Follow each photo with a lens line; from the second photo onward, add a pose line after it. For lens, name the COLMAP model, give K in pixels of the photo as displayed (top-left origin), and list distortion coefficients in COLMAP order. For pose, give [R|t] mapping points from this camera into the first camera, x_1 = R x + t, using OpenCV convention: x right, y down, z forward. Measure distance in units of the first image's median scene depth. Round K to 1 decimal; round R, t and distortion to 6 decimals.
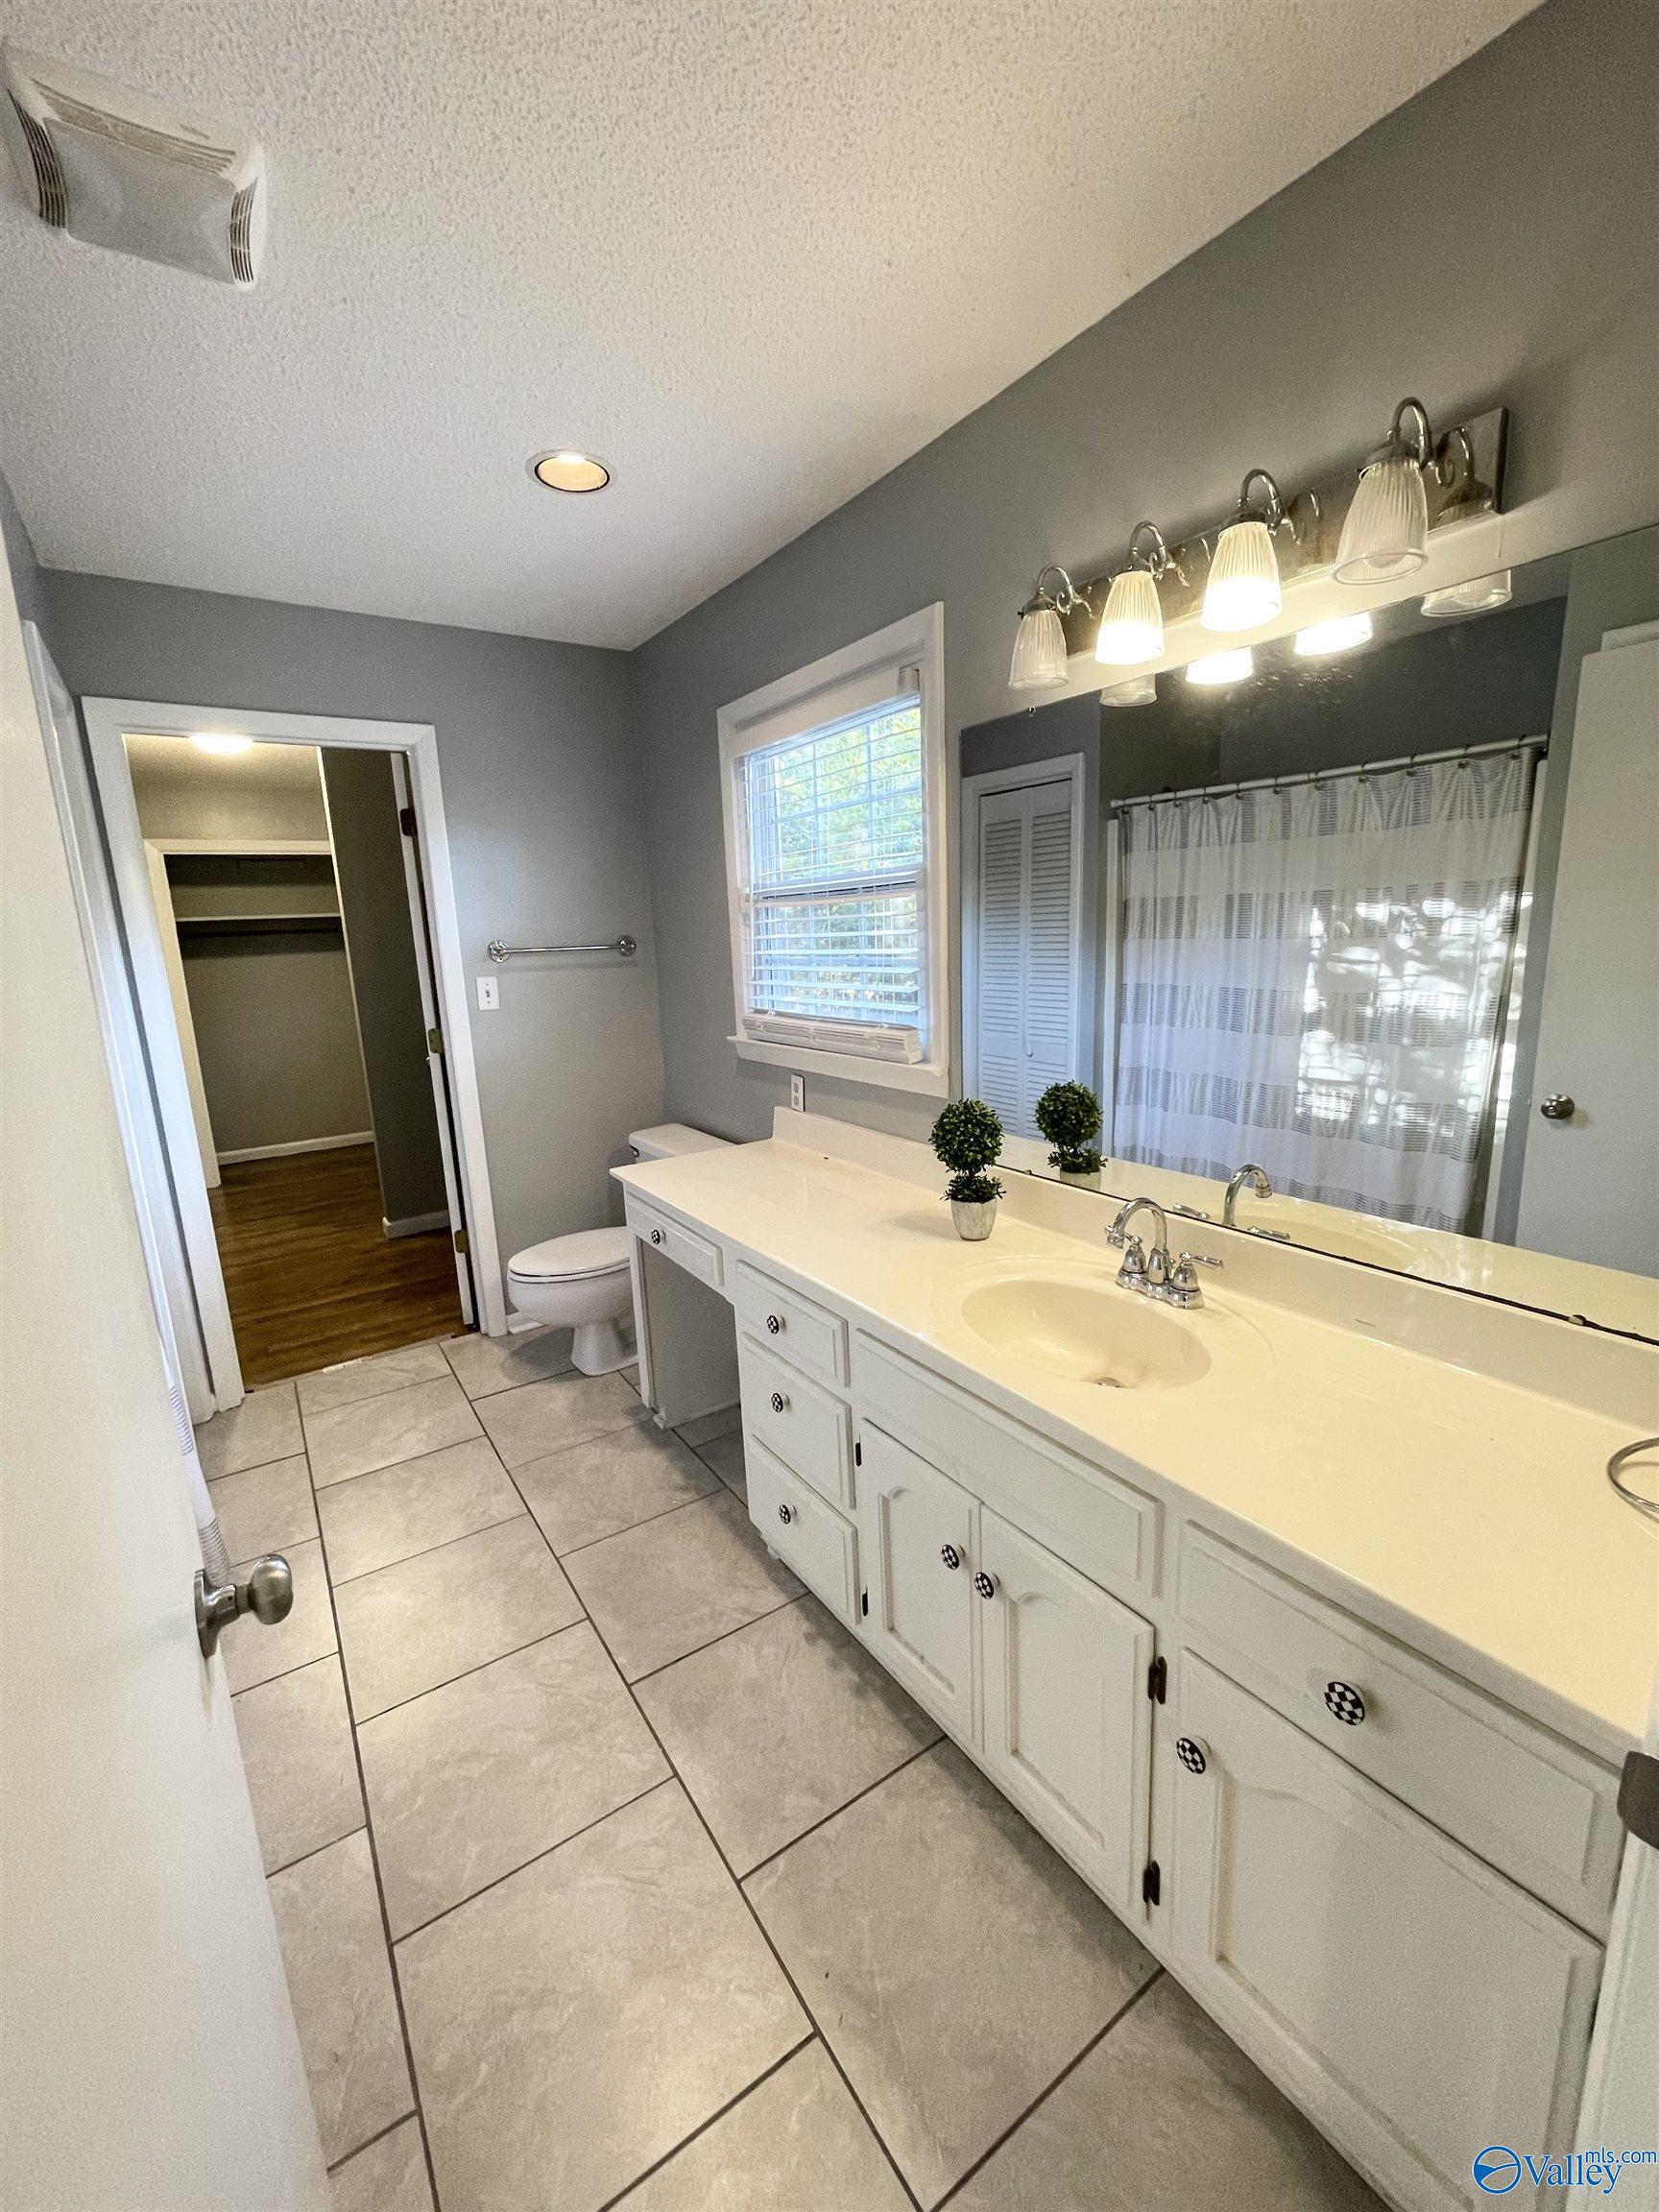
lens RADIAL K [[892.4, 0, 829.8], [0, 892.4, 1103.1], [0, 0, 1]] dist [0.000187, -0.000665]
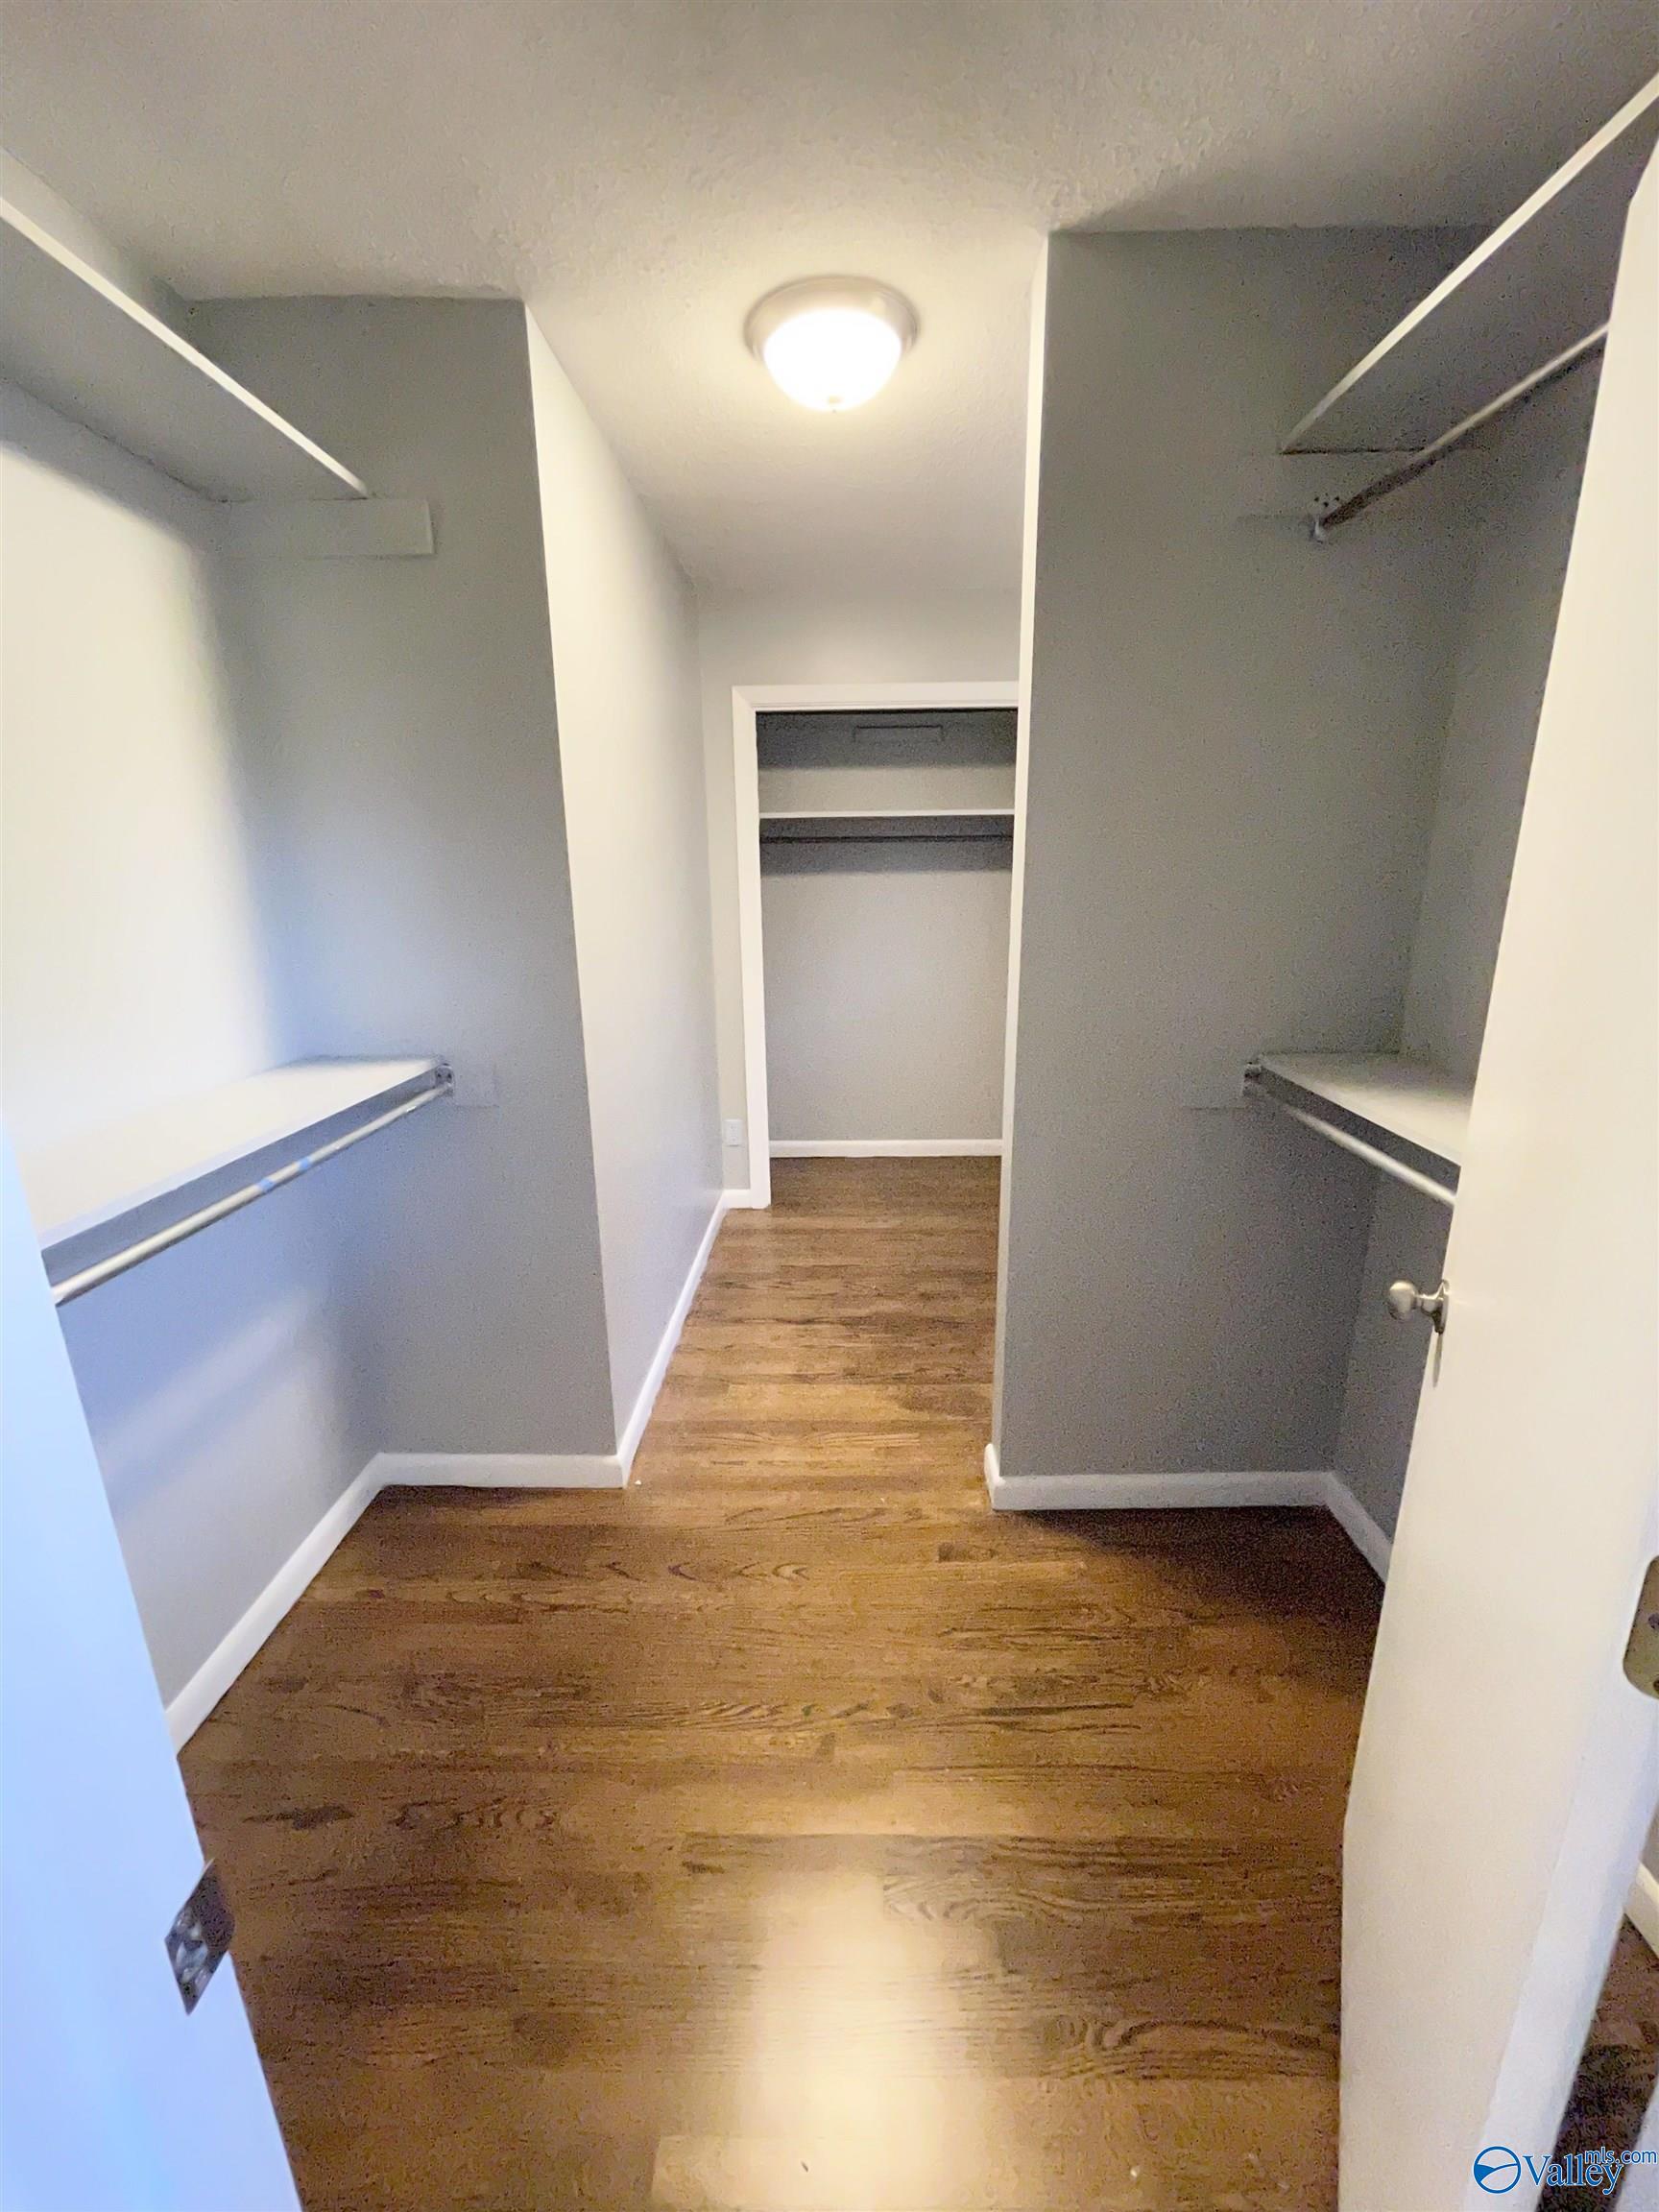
lens RADIAL K [[892.4, 0, 840.1], [0, 892.4, 1107.2], [0, 0, 1]] dist [0.000187, -0.000665]
pose [[0.812730, 0.175075, -0.555715, -0.317702], [-0.126537, 0.984059, 0.124962, -0.093697], [0.568734, -0.031242, 0.821928, 0.544068]]
